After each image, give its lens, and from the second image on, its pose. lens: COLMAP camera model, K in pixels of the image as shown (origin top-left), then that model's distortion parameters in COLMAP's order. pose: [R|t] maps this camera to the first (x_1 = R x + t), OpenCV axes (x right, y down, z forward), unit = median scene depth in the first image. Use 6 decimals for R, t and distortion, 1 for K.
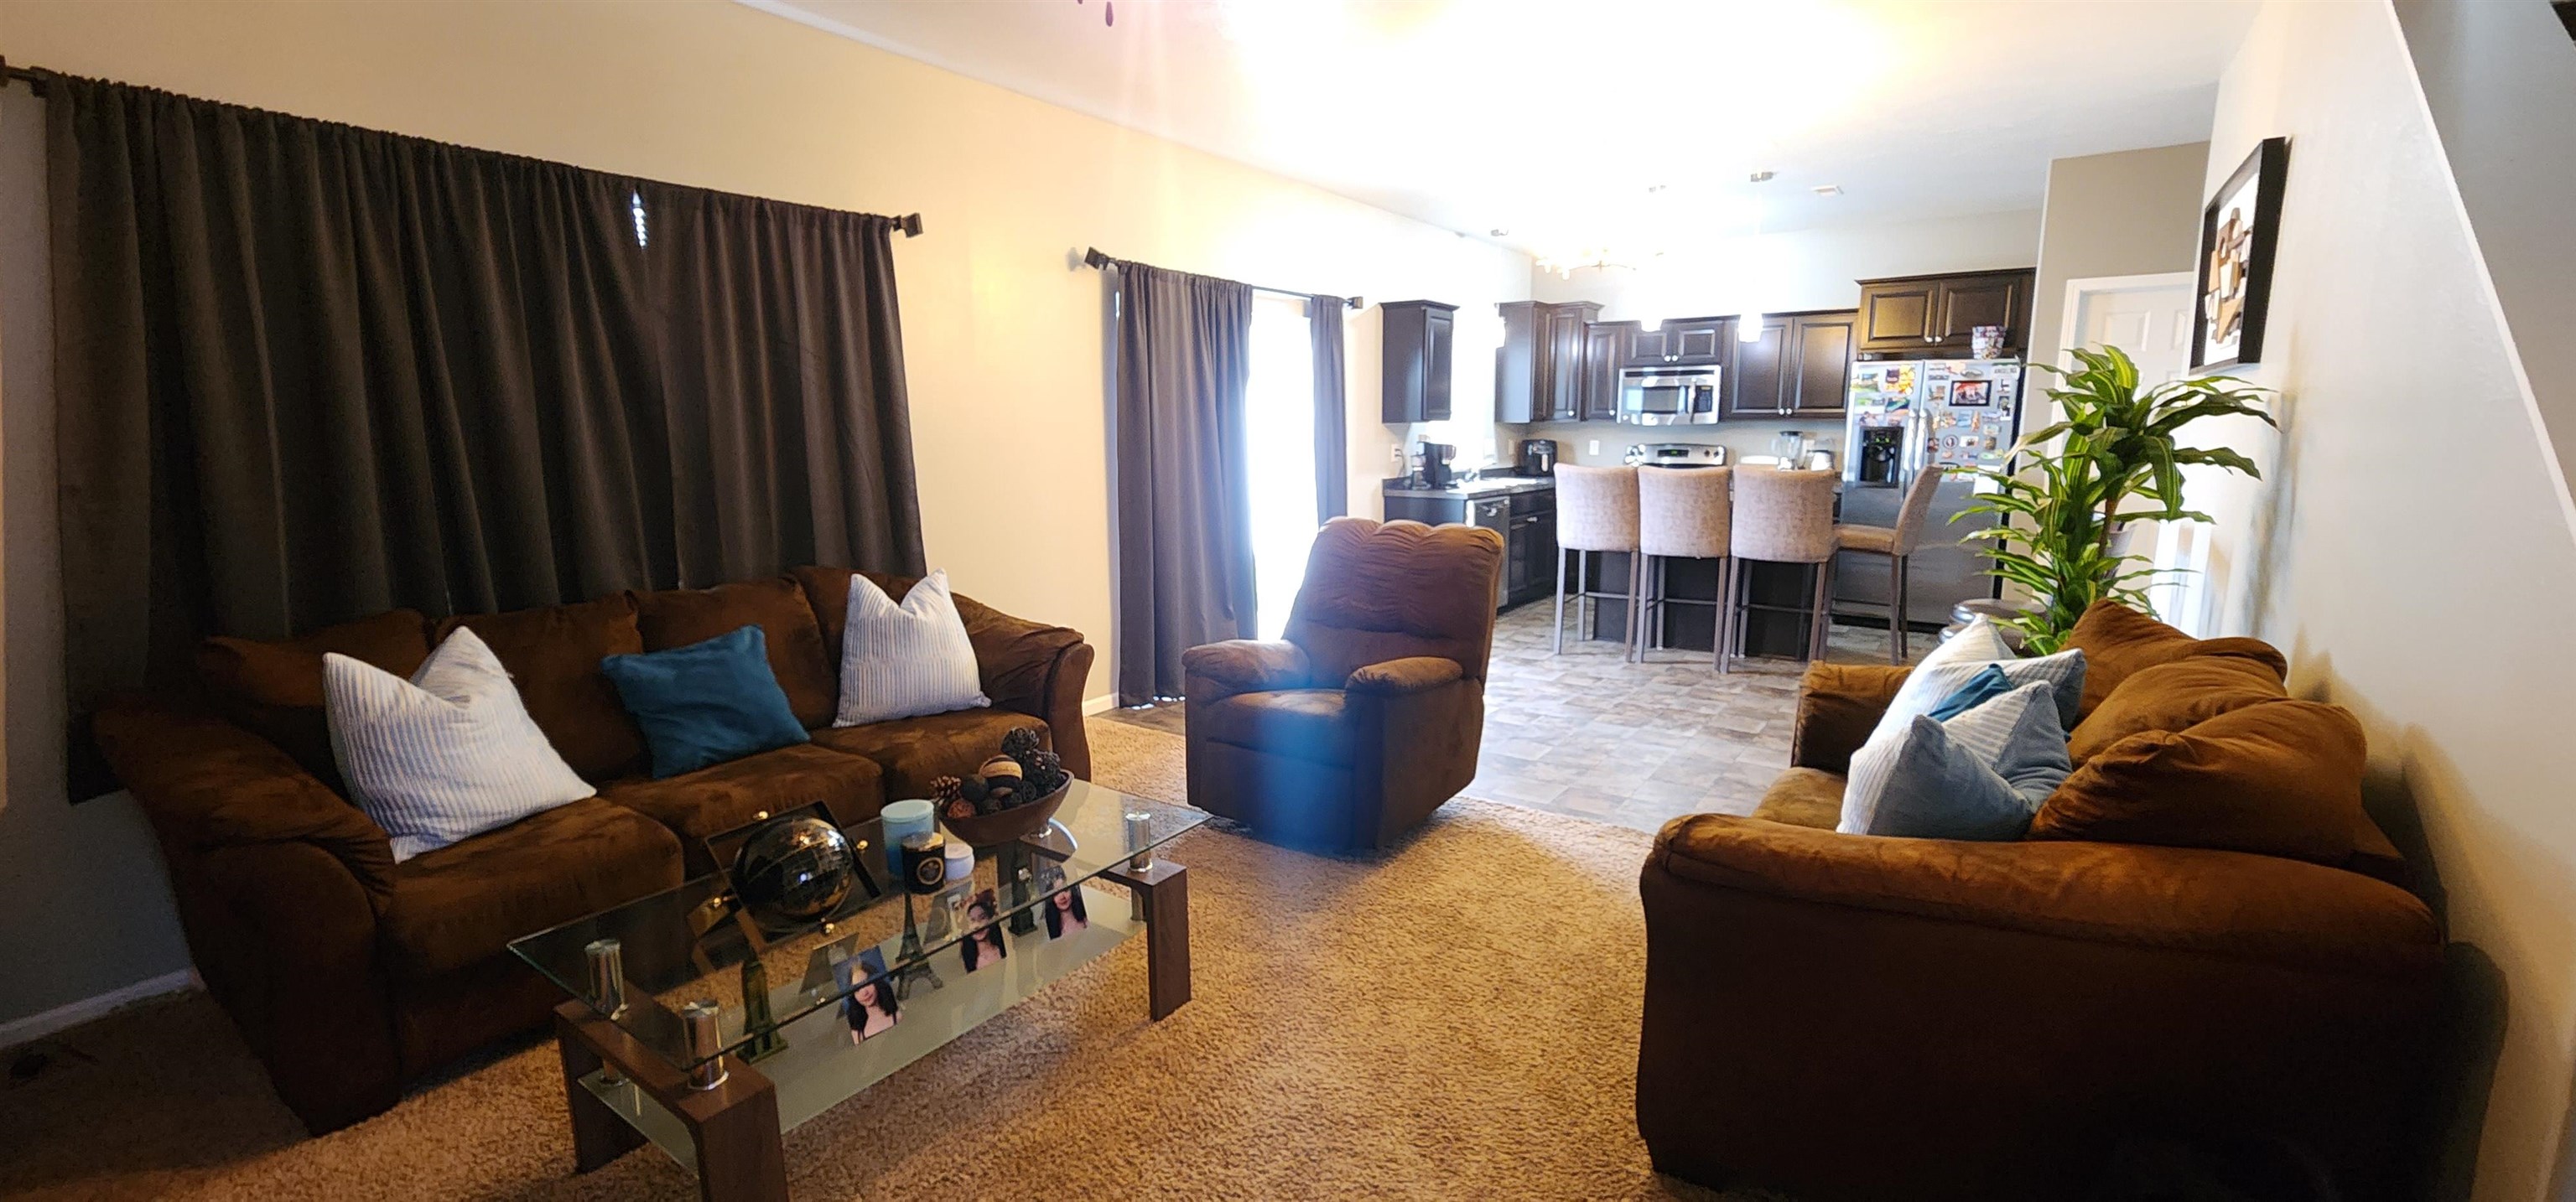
lens RADIAL K [[1054.0, 0, 1296.0], [0, 1054.0, 604.8], [0, 0, 1]] dist [-0.003330, -0.000373]
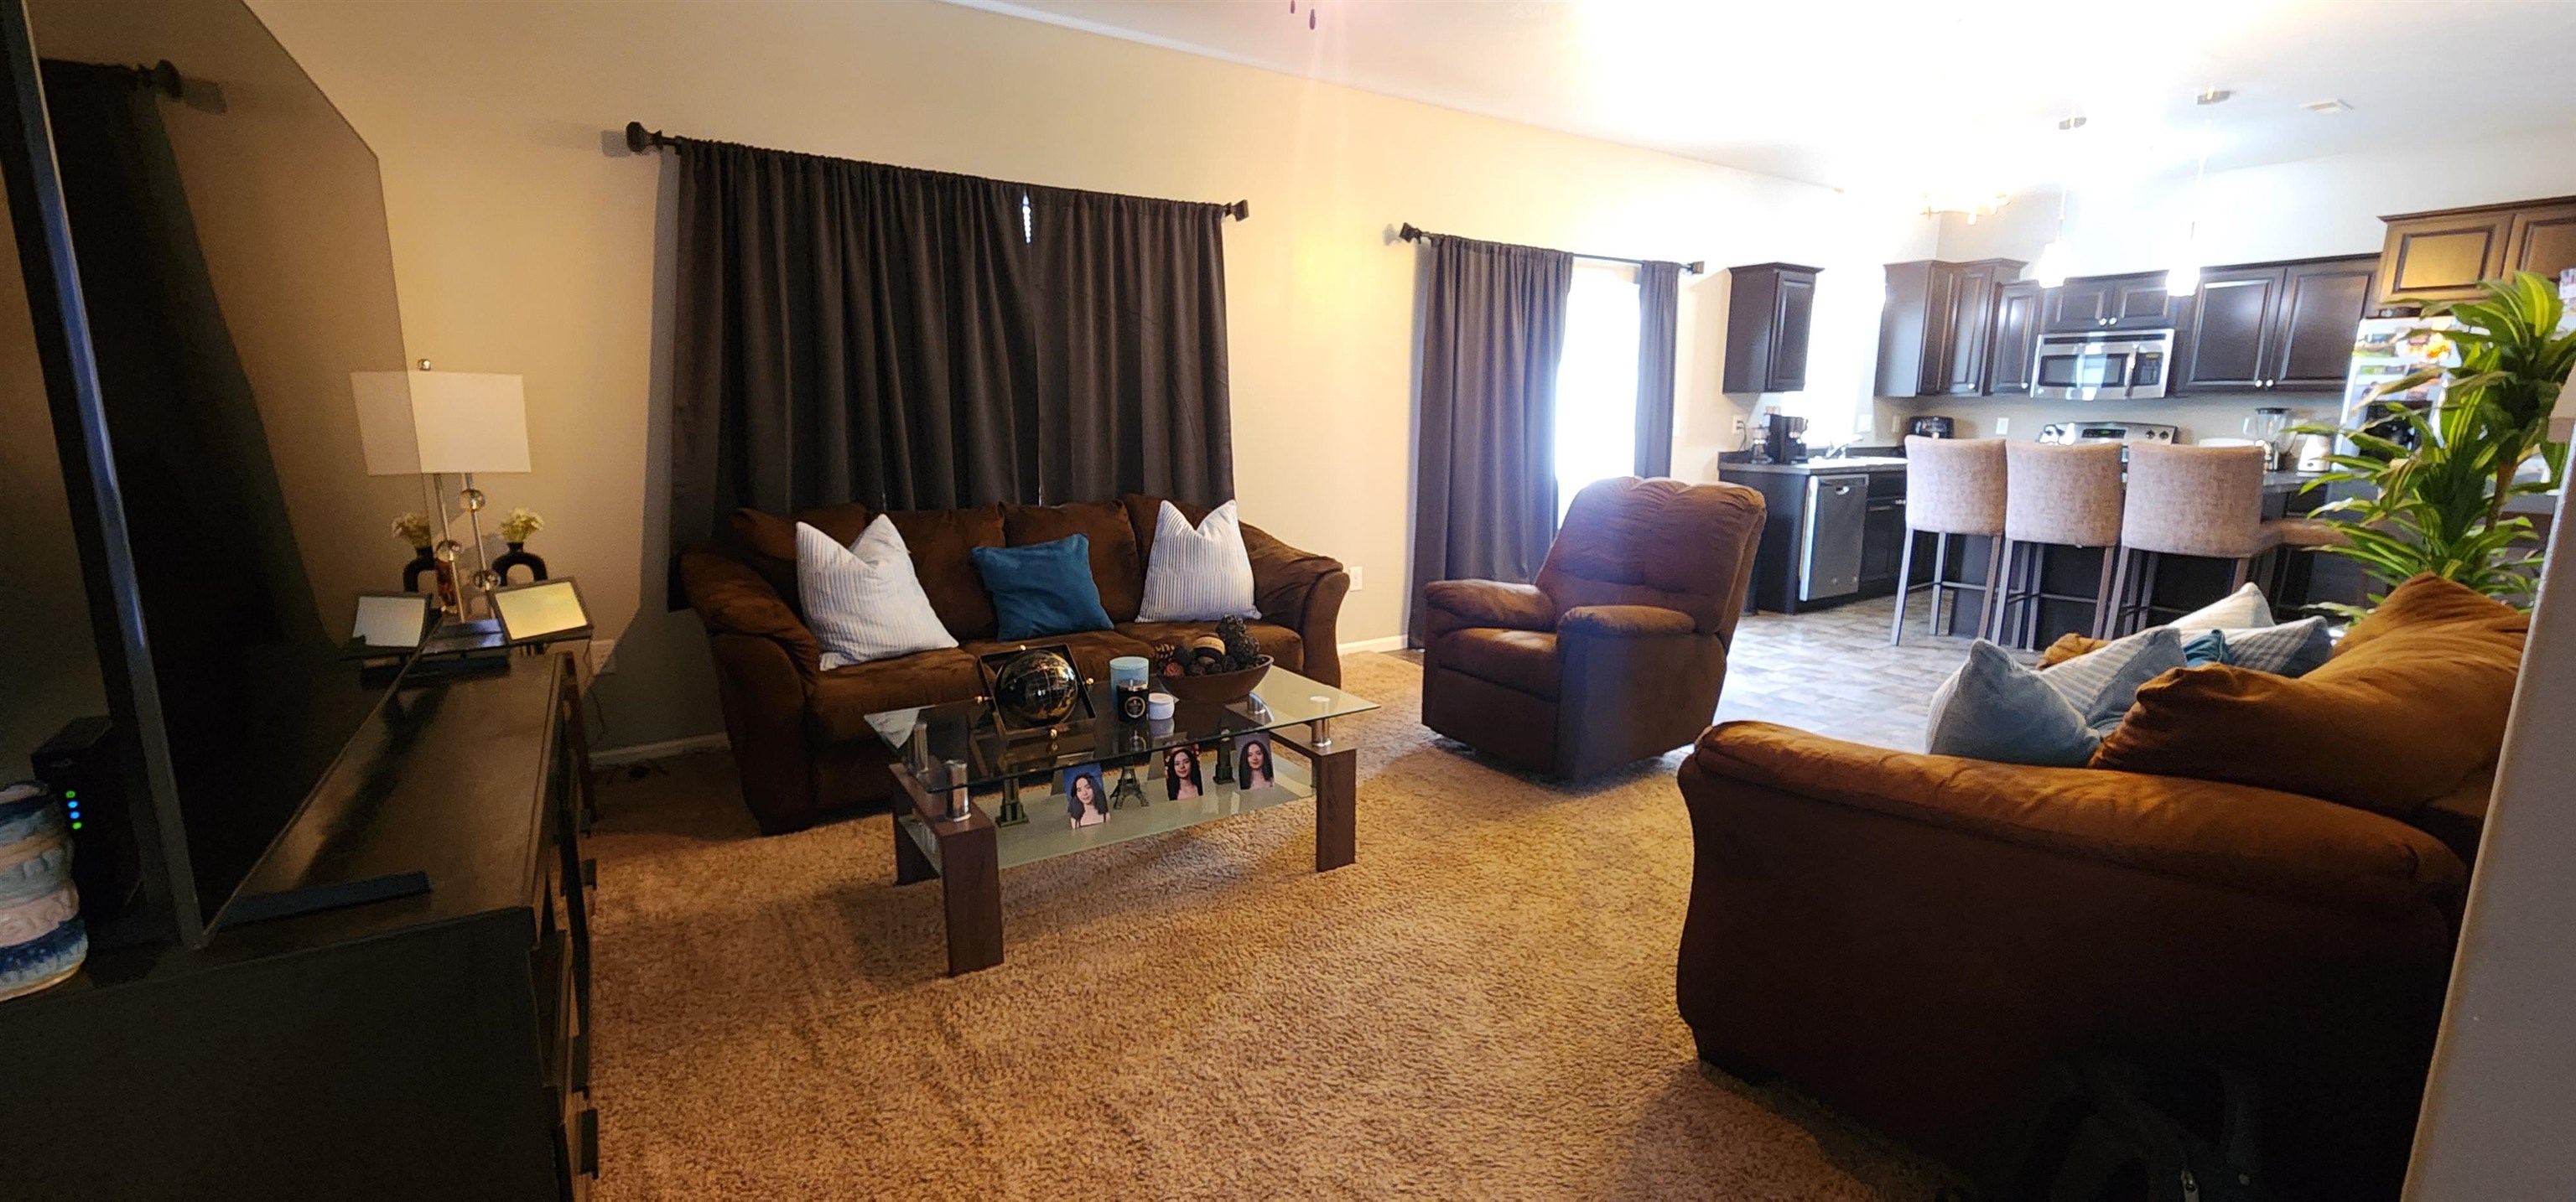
lens RADIAL K [[1055.9, 0, 1303.3], [0, 1055.9, 604.1], [0, 0, 1]] dist [0.002028, -0.000162]
pose [[0.929716, 0.078027, -0.359917, 0.131933], [-0.073446, 0.996949, 0.026409, 0.033720], [0.360879, 0.001882, 0.932611, -0.058687]]
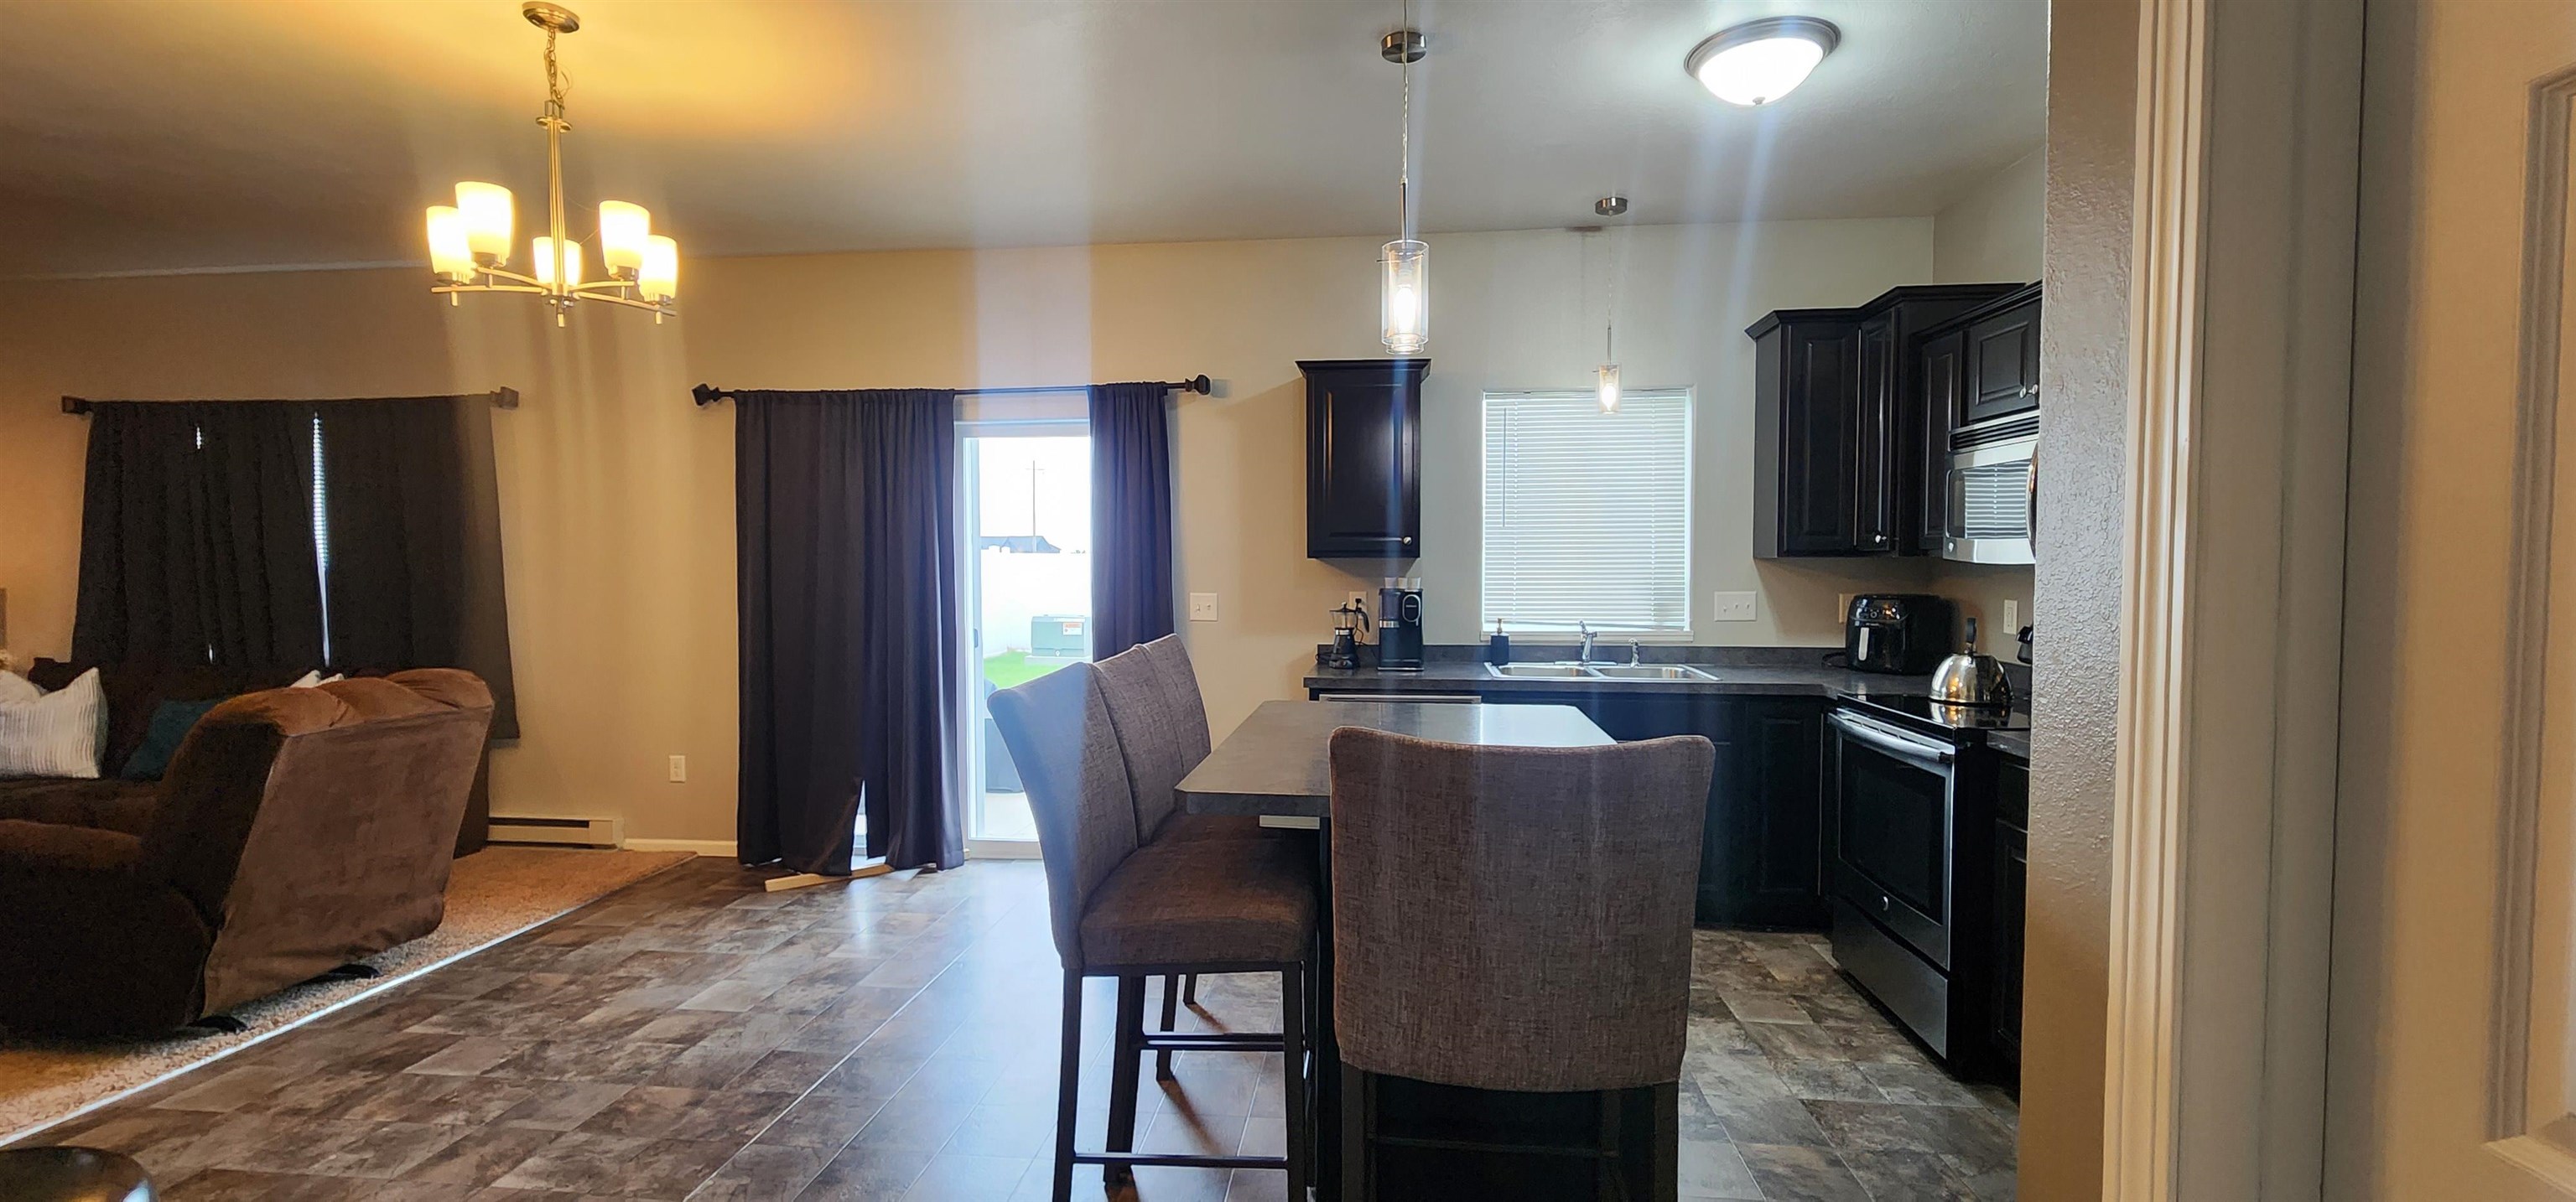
lens RADIAL K [[1054.0, 0, 1296.0], [0, 1054.0, 604.8], [0, 0, 1]] dist [-0.003330, -0.000373]
pose [[0.478991, 0.017638, -0.877643, 0.954391], [-0.153094, 0.986154, -0.063735, -0.155960], [0.864367, 0.164890, 0.475059, 1.044067]]
